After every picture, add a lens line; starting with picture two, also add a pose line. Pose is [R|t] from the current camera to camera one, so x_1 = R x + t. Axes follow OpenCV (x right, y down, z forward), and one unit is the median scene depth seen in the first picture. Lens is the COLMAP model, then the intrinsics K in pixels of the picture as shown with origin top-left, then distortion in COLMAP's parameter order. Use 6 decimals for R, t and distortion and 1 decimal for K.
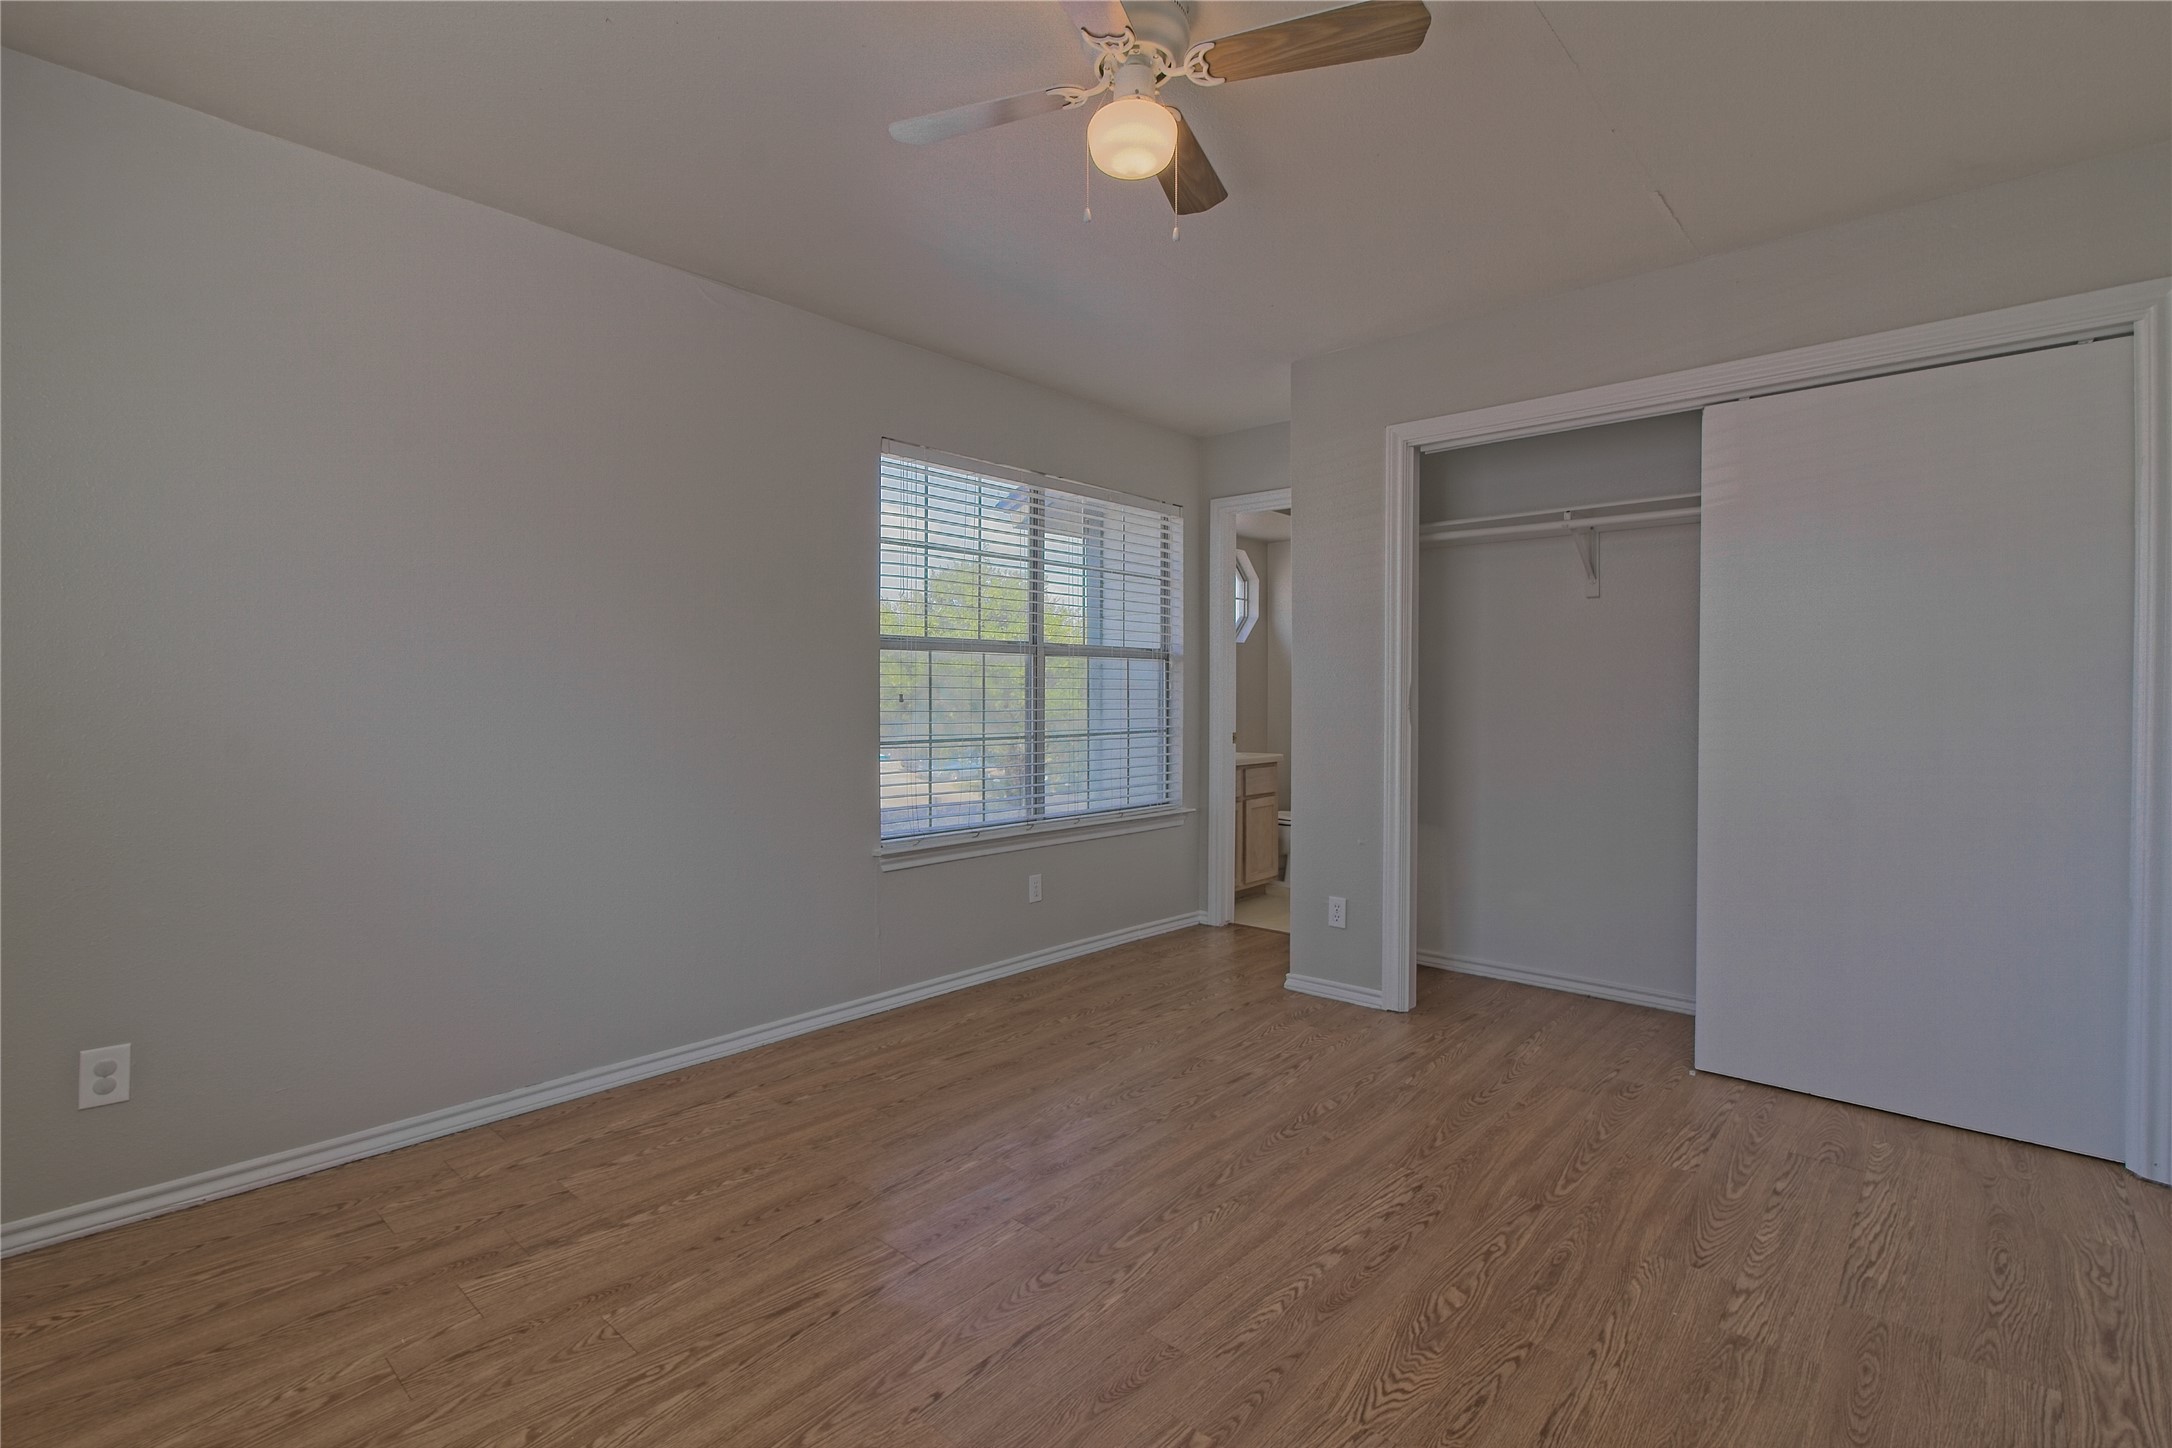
lens RADIAL K [[1000.7, 0, 1078.9], [0, 1000.7, 708.9], [0, 0, 1]] dist [-0.005934, 0.002591]
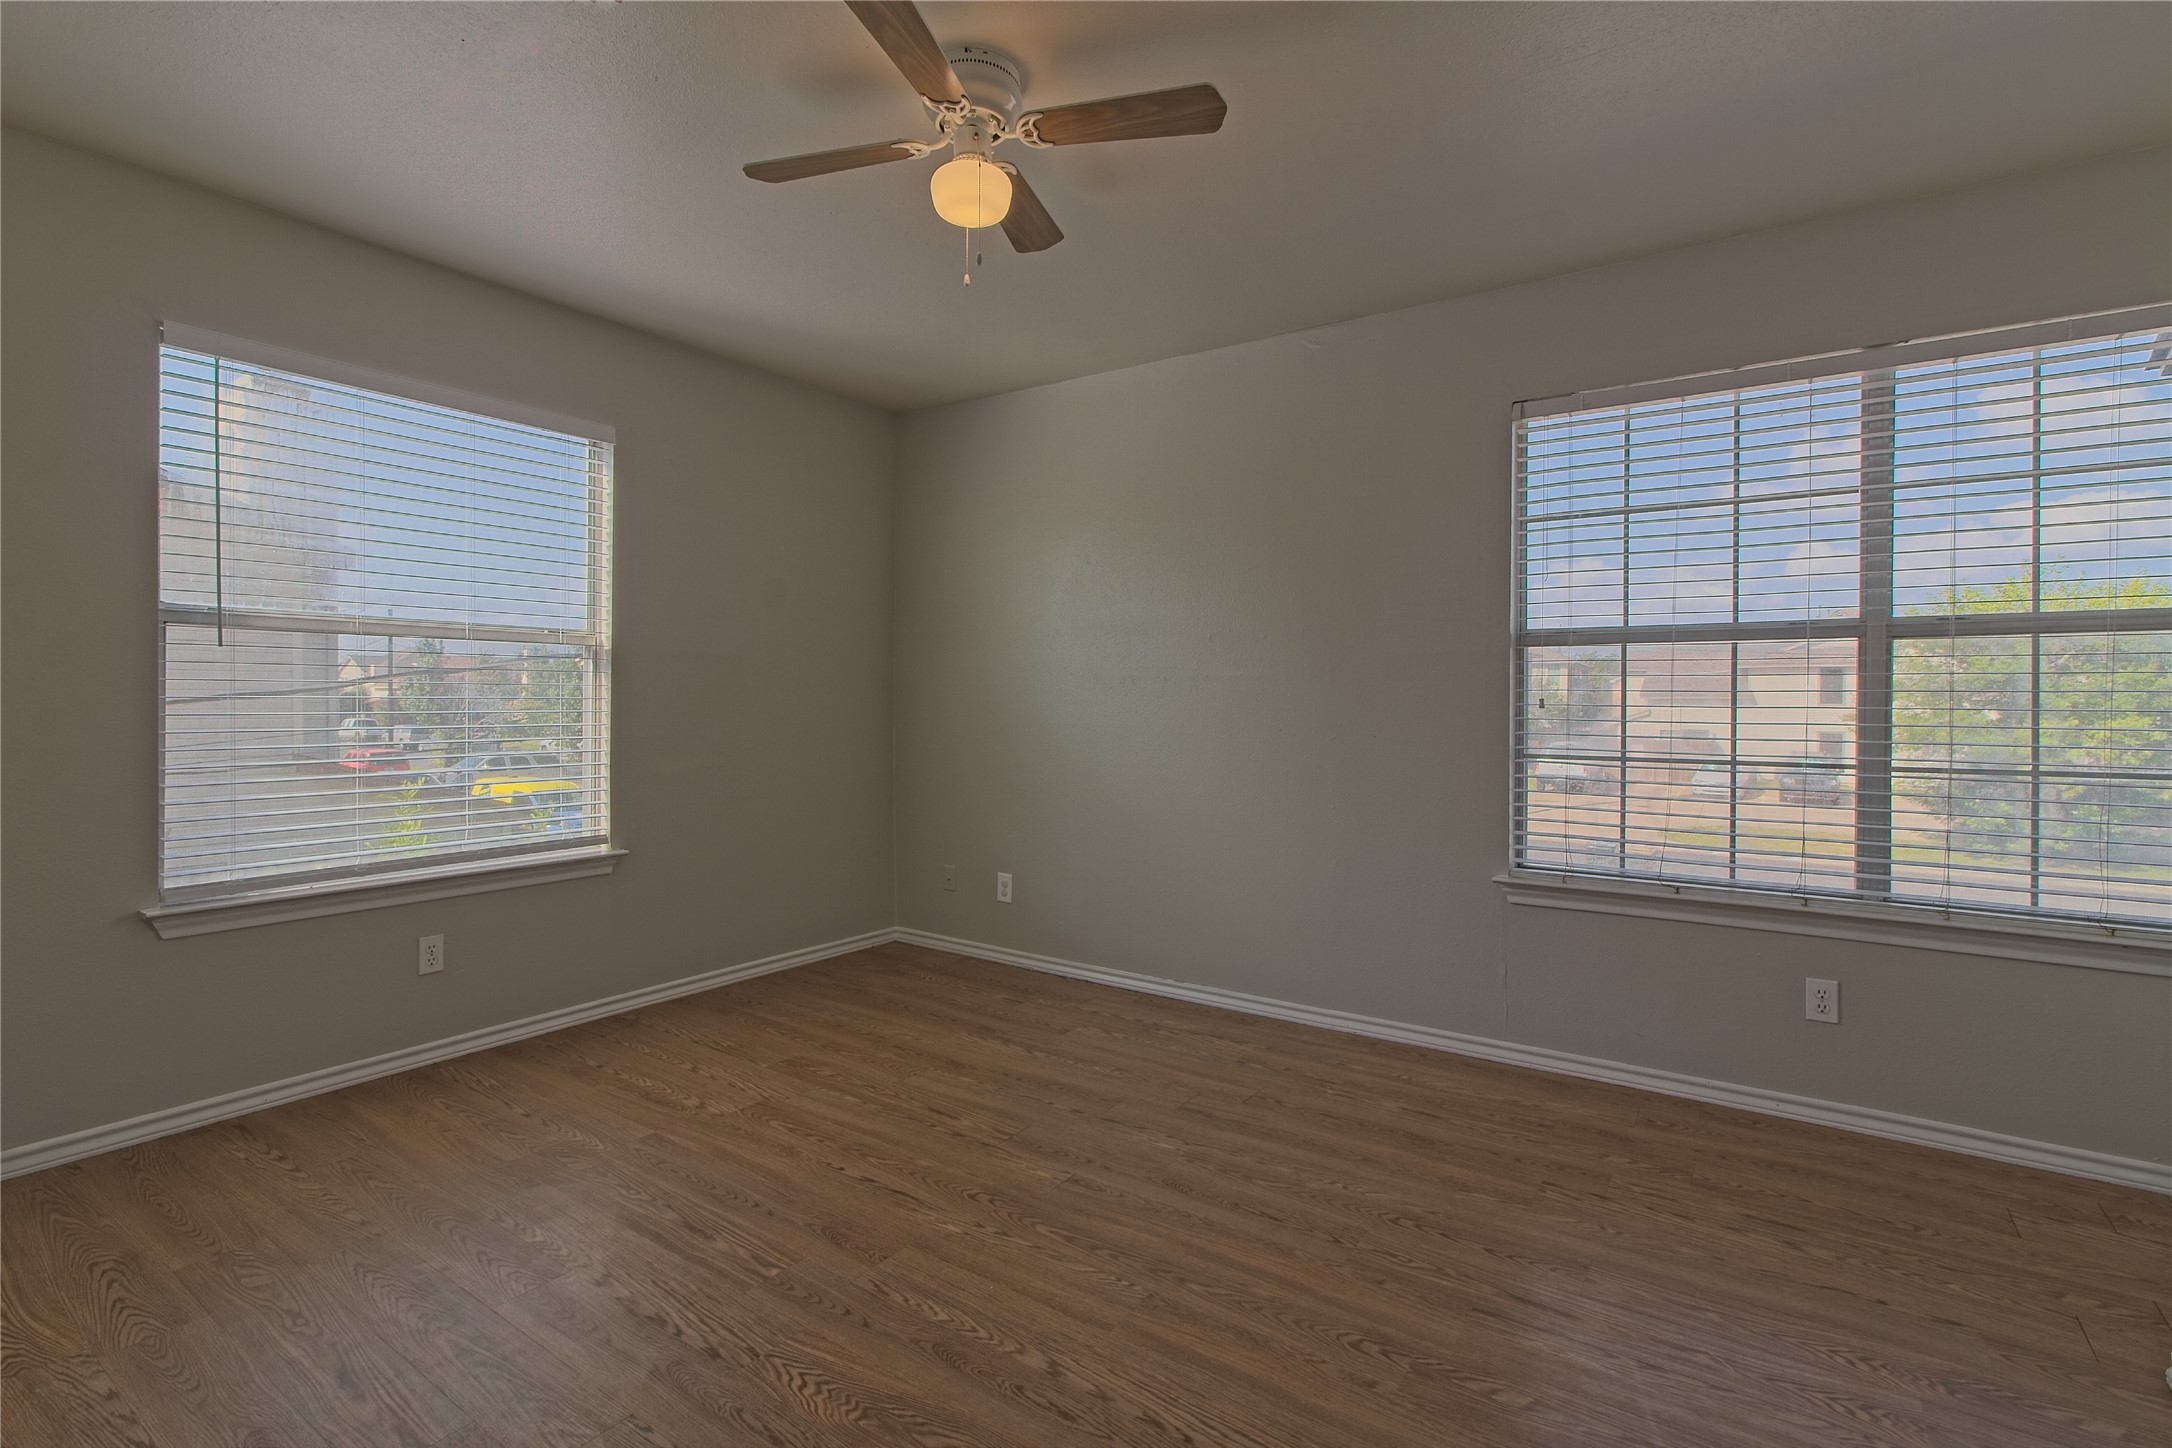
lens RADIAL K [[1000.7, 0, 1078.9], [0, 1000.7, 708.9], [0, 0, 1]] dist [-0.005934, 0.002591]
pose [[0.120550, 0.004672, -0.992696, 0.861056], [-0.013931, 0.999898, 0.003014, -0.003817], [0.992610, 0.013465, 0.120603, 0.728726]]
